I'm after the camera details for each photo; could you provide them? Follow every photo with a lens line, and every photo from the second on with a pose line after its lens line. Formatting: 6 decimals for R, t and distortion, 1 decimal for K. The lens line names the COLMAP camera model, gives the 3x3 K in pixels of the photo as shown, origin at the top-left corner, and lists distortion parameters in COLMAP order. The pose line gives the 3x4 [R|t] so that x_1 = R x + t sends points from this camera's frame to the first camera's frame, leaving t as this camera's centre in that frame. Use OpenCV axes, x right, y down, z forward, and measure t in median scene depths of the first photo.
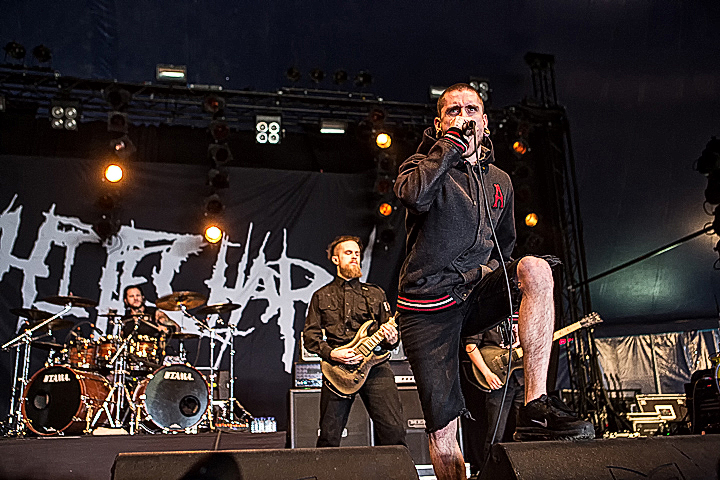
lens RADIAL K [[683.0, 0, 360.0], [0, 683.0, 240.0], [0, 0, 1]] dist [0.000930, -0.009394]
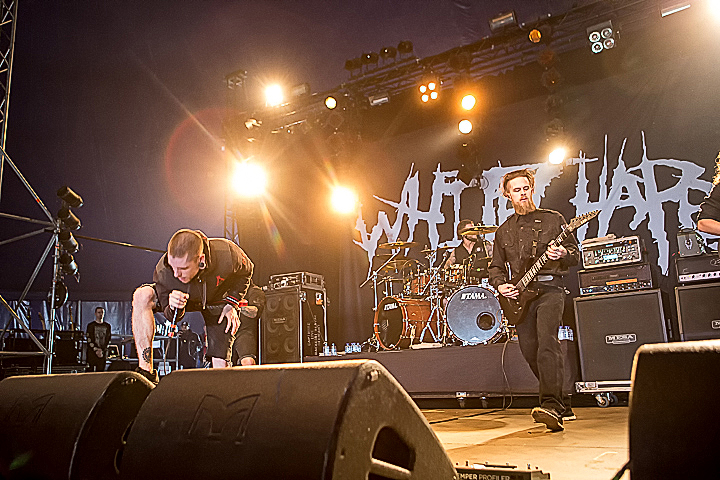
lens RADIAL K [[625.8, 0, 360.0], [0, 625.8, 240.0], [0, 0, 1]] dist [-0.106623, 0.158053]
pose [[0.683314, -0.148917, -0.714777, 0.229924], [0.231051, 0.972771, 0.018213, 0.027486], [0.692602, -0.177595, 0.699115, 0.095155]]
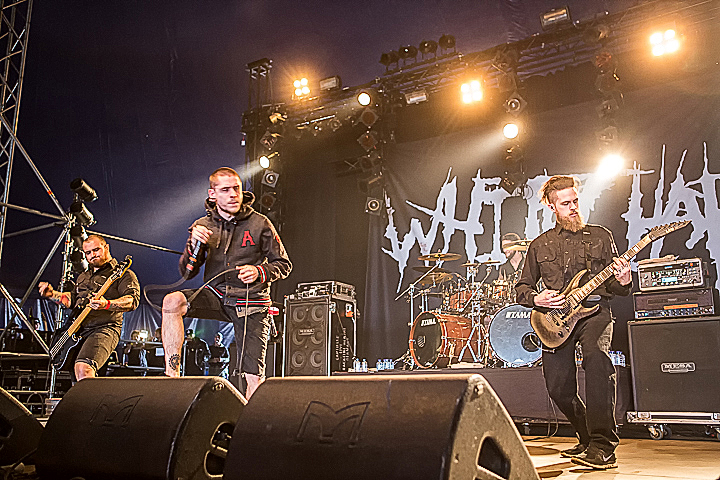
lens RADIAL K [[694.0, 0, 360.0], [0, 694.0, 240.0], [0, 0, 1]] dist [-0.098641, 0.168672]
pose [[0.672298, -0.127539, -0.729211, 0.235014], [0.192195, 0.981341, 0.005557, 0.017935], [0.714896, -0.143887, 0.684266, 0.057778]]
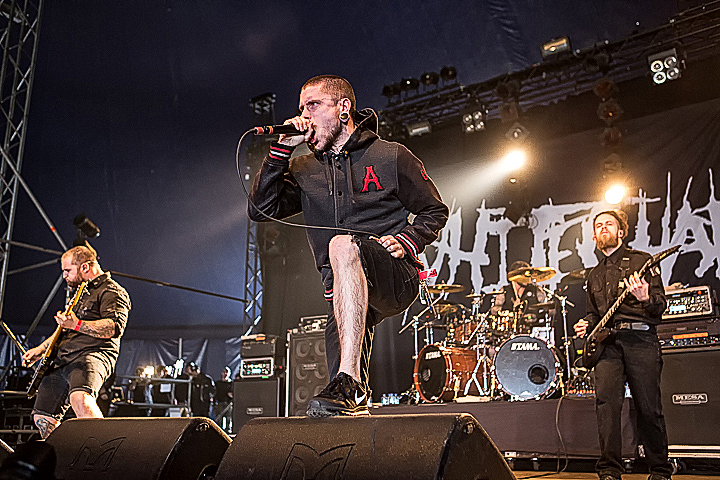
lens RADIAL K [[694.0, 0, 360.0], [0, 694.0, 240.0], [0, 0, 1]] dist [-0.098641, 0.168672]
pose [[0.661413, -0.171316, -0.730194, 0.233616], [0.205872, 0.977639, -0.042891, 0.019343], [0.721214, -0.121958, 0.681892, 0.068014]]
